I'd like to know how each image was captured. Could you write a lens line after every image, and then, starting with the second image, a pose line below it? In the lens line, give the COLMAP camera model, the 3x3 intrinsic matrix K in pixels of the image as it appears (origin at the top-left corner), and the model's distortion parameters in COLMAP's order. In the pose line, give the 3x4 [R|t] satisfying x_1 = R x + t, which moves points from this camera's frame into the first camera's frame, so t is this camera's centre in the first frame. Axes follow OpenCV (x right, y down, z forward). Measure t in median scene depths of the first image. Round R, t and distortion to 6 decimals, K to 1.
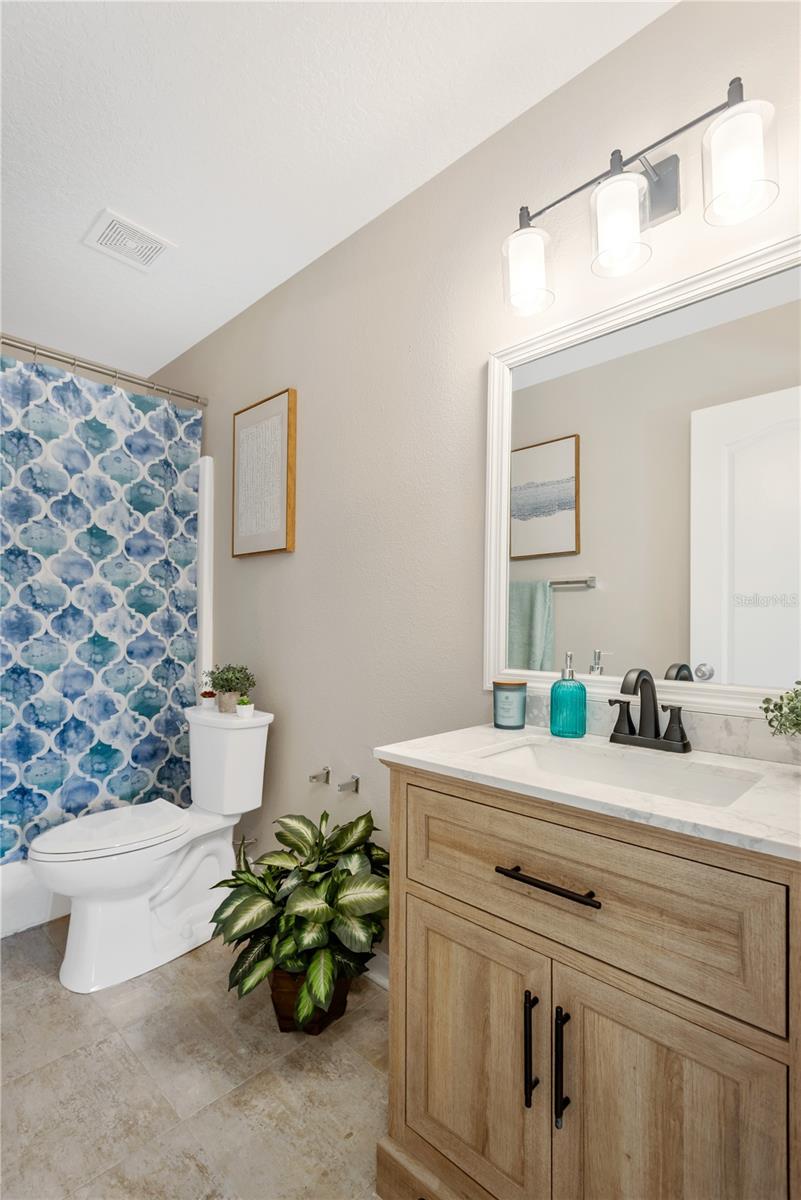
lens RADIAL K [[564.6, 0, 403.0], [0, 564.6, 611.2], [0, 0, 1]] dist [0.014808, -0.005301]
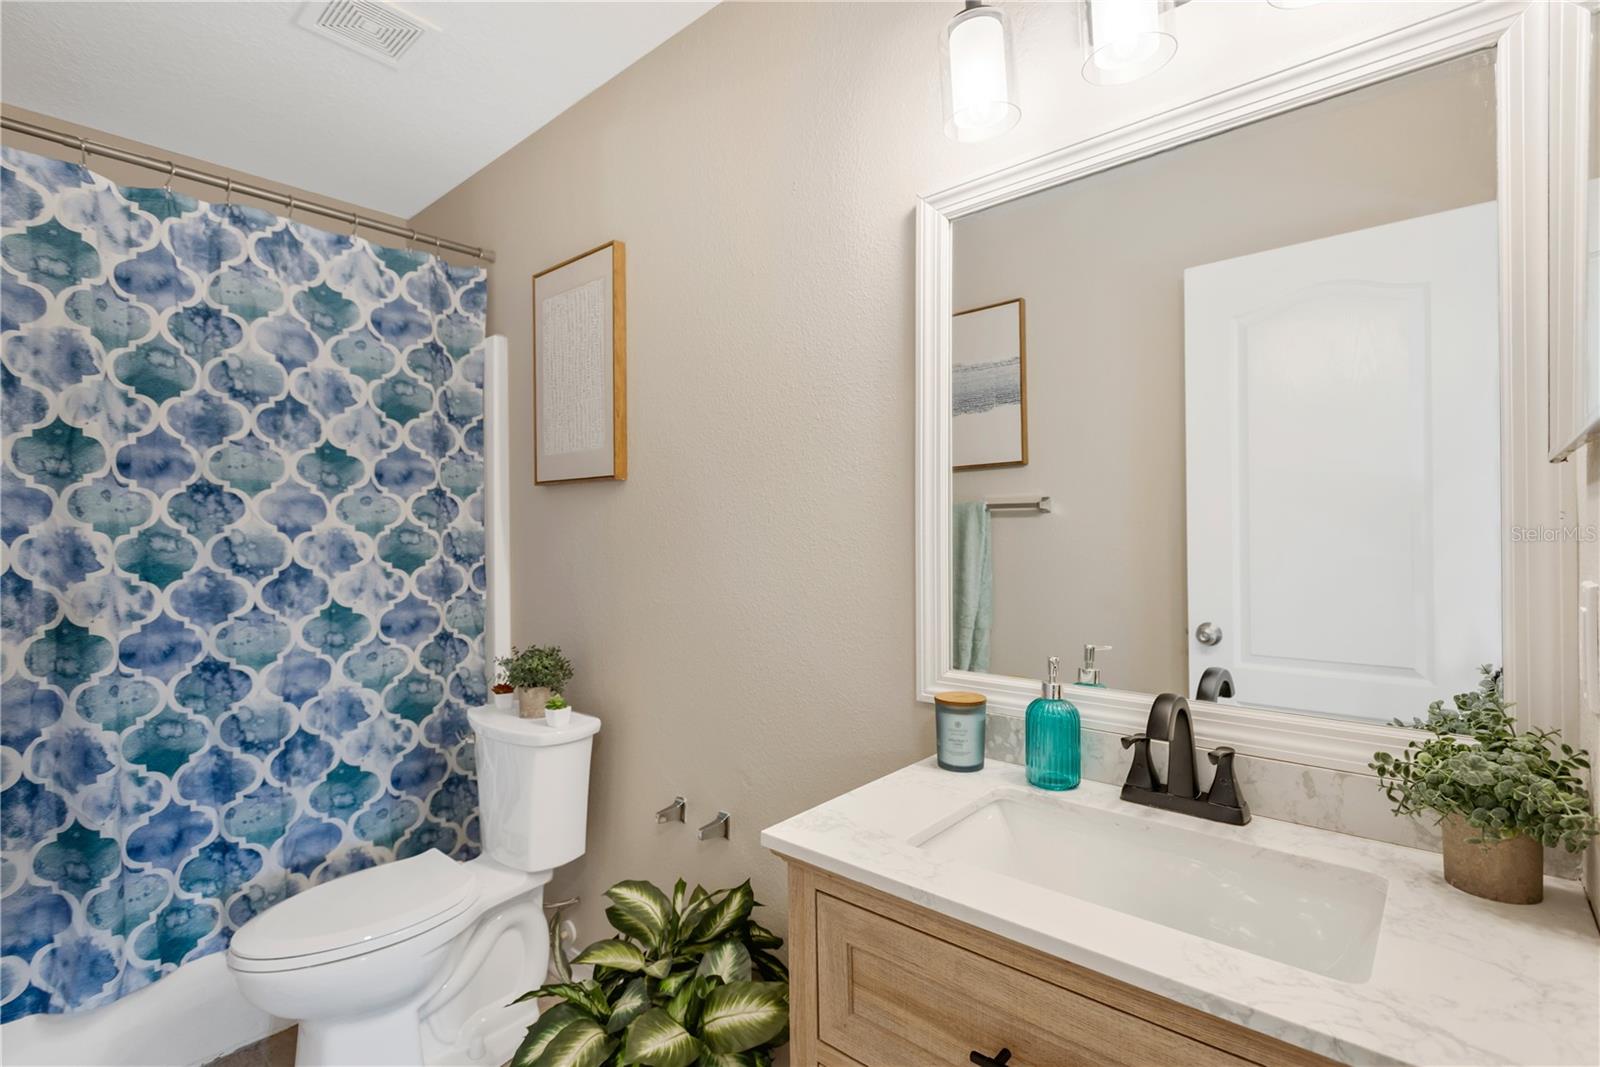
lens RADIAL K [[752.8, 0, 802.1], [0, 752.8, 520.7], [0, 0, 1]] dist [0.014808, -0.005301]
pose [[0.999059, -0.018762, 0.039103, -0.024340], [0.018532, 0.999809, 0.006237, -0.081884], [-0.039213, -0.005507, 0.999216, 0.116826]]
